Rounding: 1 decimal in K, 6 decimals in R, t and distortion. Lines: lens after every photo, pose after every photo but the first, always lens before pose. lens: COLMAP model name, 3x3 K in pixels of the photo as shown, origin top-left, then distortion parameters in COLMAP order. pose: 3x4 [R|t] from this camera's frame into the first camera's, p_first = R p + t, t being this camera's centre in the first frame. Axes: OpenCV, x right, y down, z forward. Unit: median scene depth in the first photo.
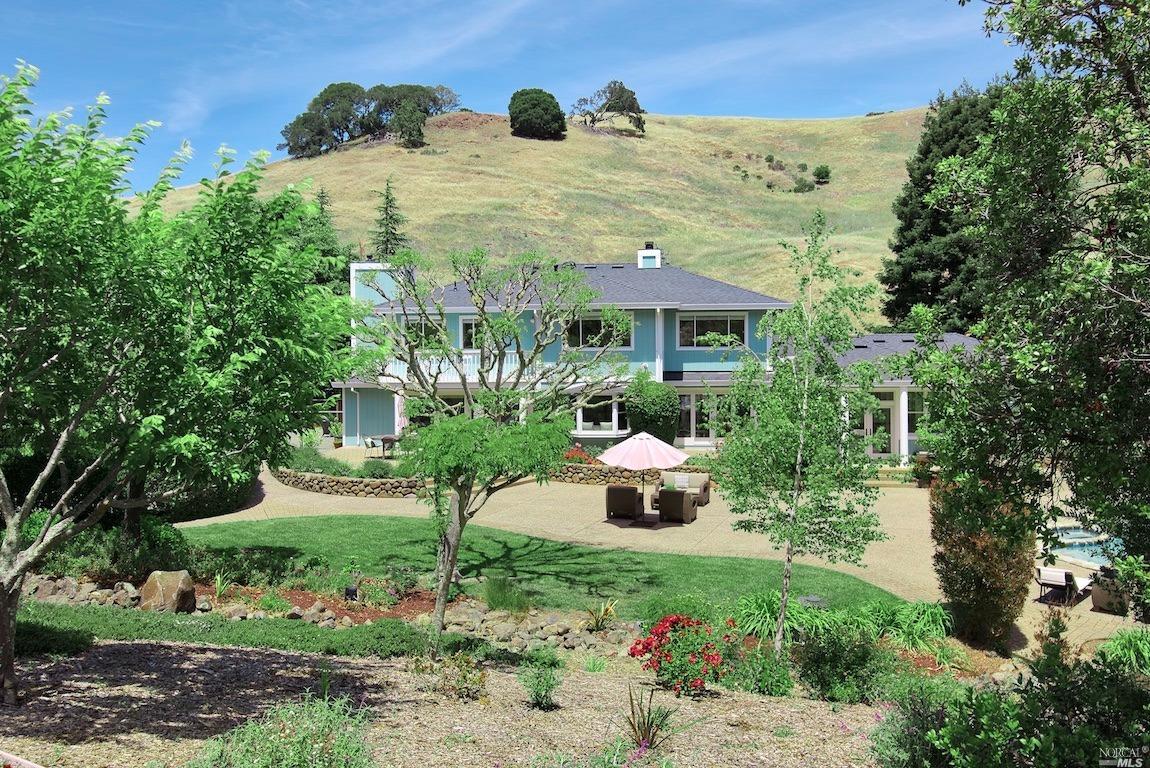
lens RADIAL K [[961.0, 0, 586.3], [0, 961.0, 381.2], [0, 0, 1]] dist [0.095743, -0.017096]
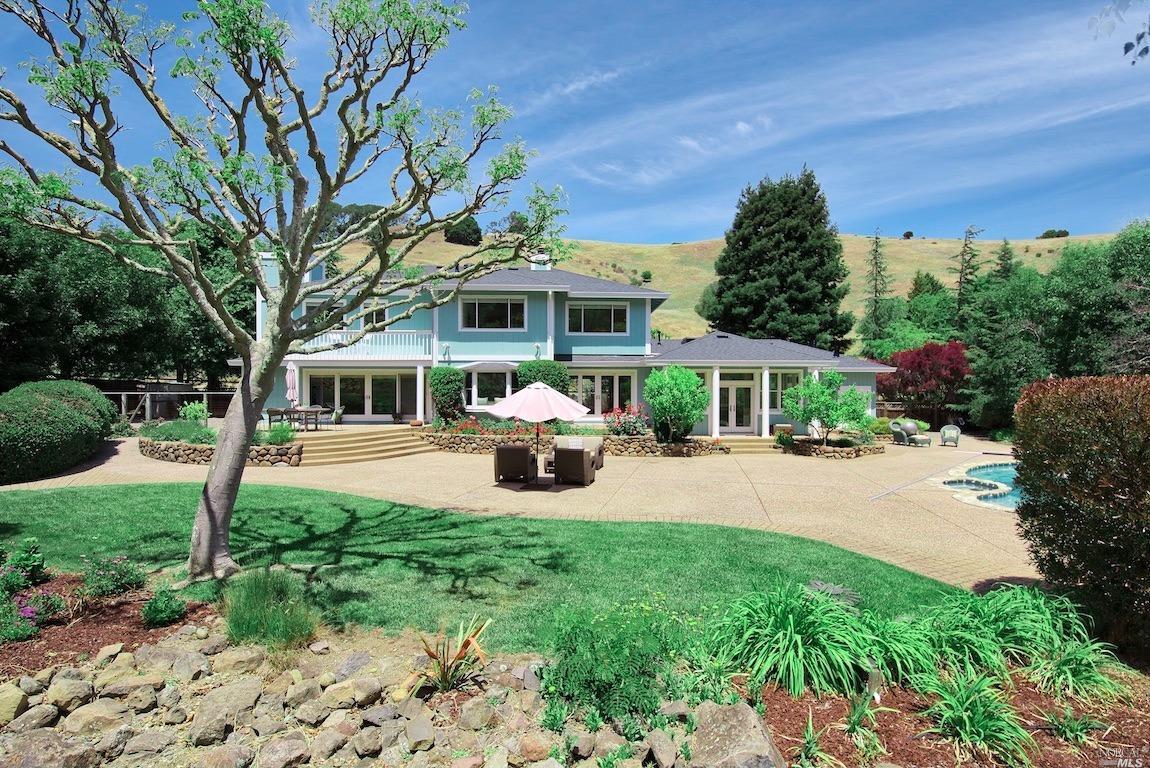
lens RADIAL K [[611.7, 0, 590.9], [0, 611.7, 395.7], [0, 0, 1]] dist [0.037156, -0.000355]
pose [[0.988076, 0.009216, 0.153693, 0.009170], [-0.005463, 0.999677, -0.024827, 0.033561], [-0.153872, 0.023691, 0.987807, 0.188032]]
